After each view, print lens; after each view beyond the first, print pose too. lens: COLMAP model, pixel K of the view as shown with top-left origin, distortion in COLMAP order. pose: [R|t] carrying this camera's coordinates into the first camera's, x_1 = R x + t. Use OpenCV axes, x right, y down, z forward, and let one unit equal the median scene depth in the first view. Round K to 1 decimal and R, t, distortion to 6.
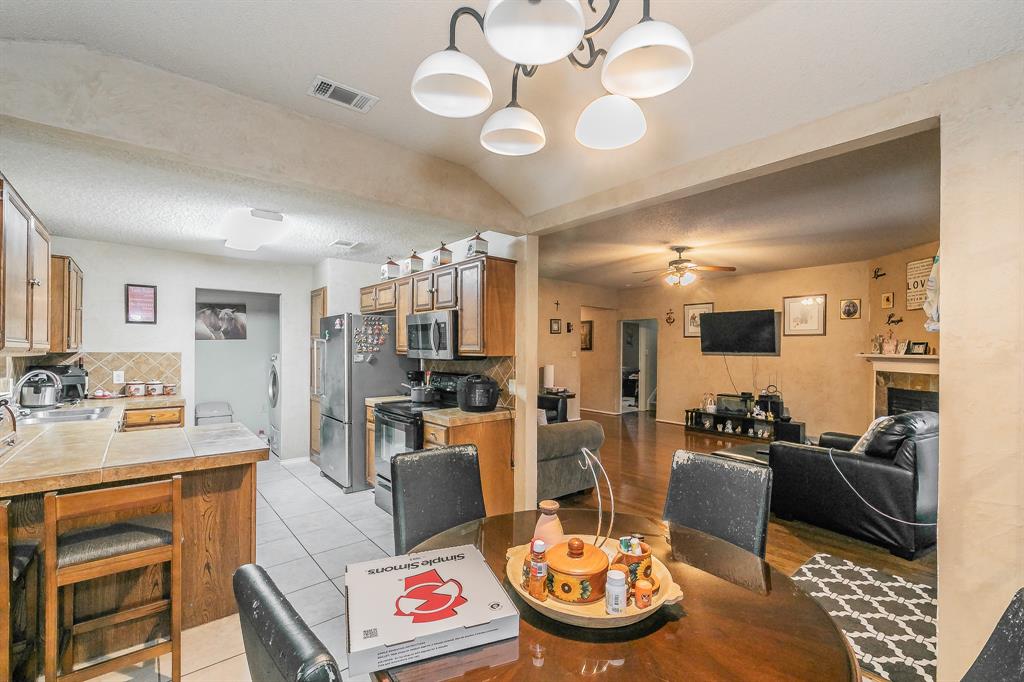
lens RADIAL K [[440.7, 0, 516.8], [0, 440.7, 349.9], [0, 0, 1]] dist [0.001152, -0.000520]
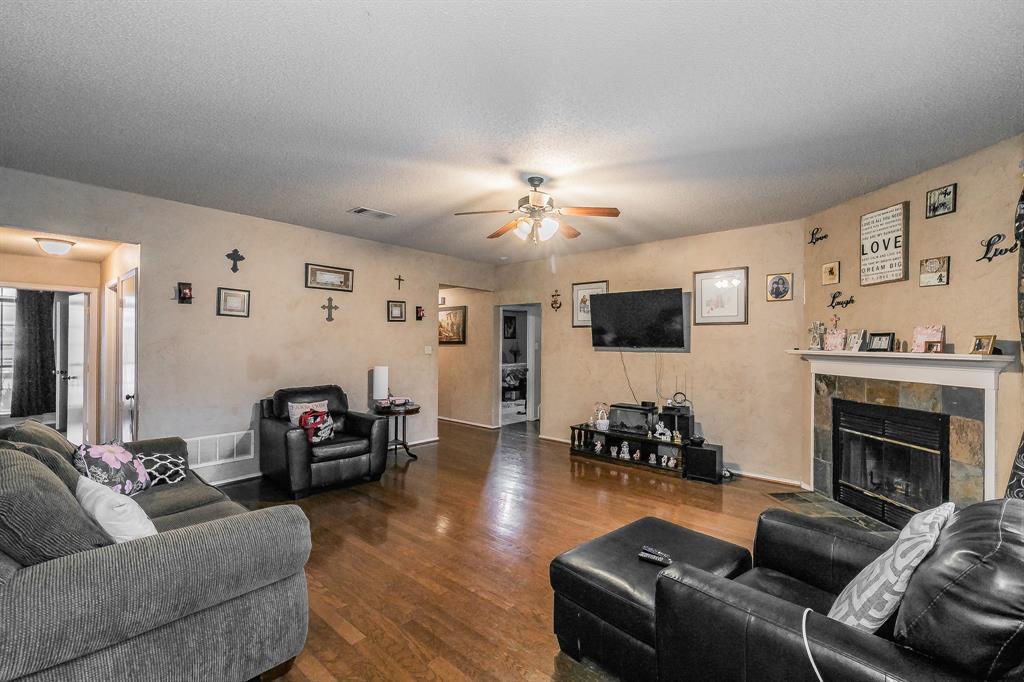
lens RADIAL K [[440.7, 0, 515.2], [0, 440.7, 339.8], [0, 0, 1]] dist [0.001152, -0.000520]
pose [[0.988494, -0.001317, 0.151257, 0.264093], [0.002361, 0.999975, -0.006720, -0.003461], [-0.151244, 0.007000, 0.988472, 0.423695]]
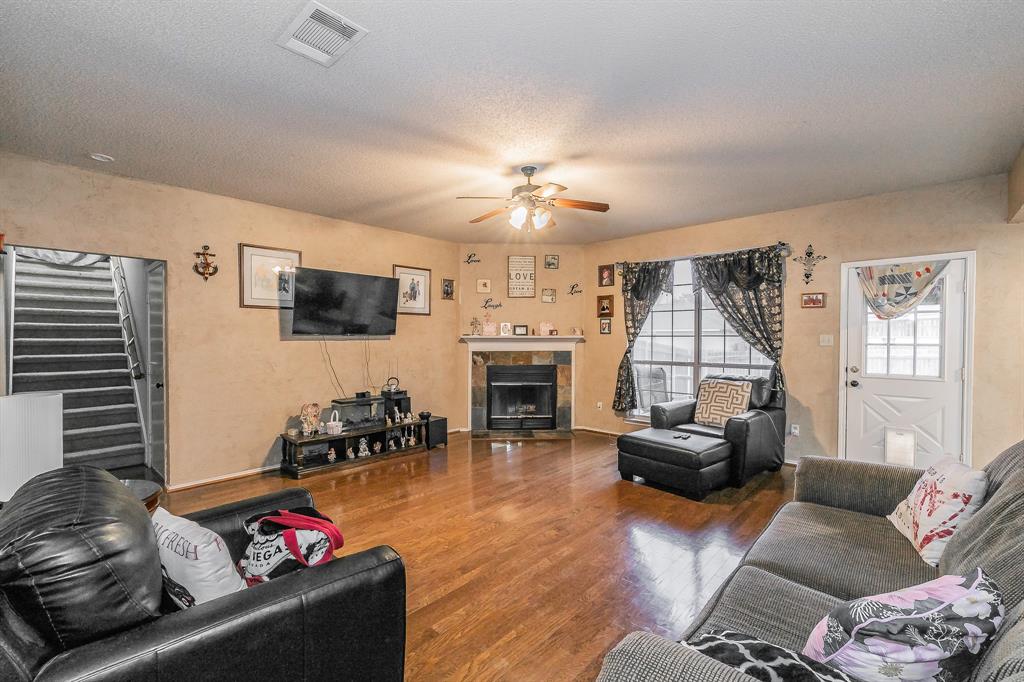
lens RADIAL K [[440.7, 0, 514.1], [0, 440.7, 340.0], [0, 0, 1]] dist [0.001152, -0.000520]
pose [[-0.127326, -0.018057, 0.991697, -0.271064], [0.000815, 0.999832, 0.018310, 0.001505], [-0.991861, 0.003139, -0.127290, 1.170431]]
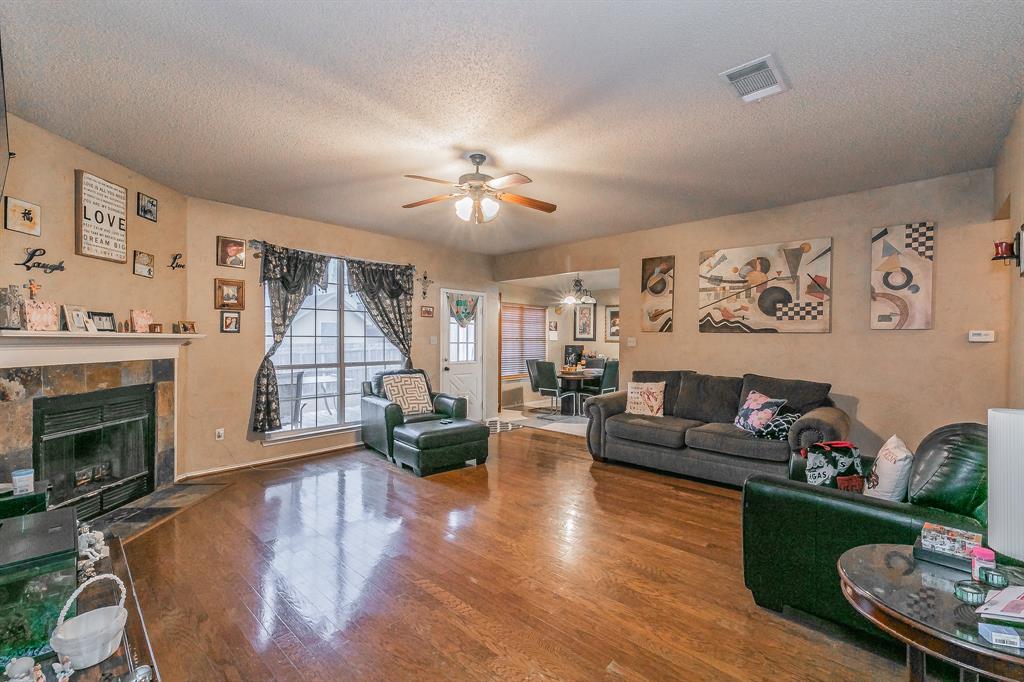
lens RADIAL K [[440.7, 0, 520.0], [0, 440.7, 341.3], [0, 0, 1]] dist [0.001152, -0.000520]
pose [[-0.990896, -0.011999, -0.134097, 0.413804], [-0.012453, 0.999919, 0.002546, 0.014721], [0.134055, 0.004193, -0.990965, 1.692186]]
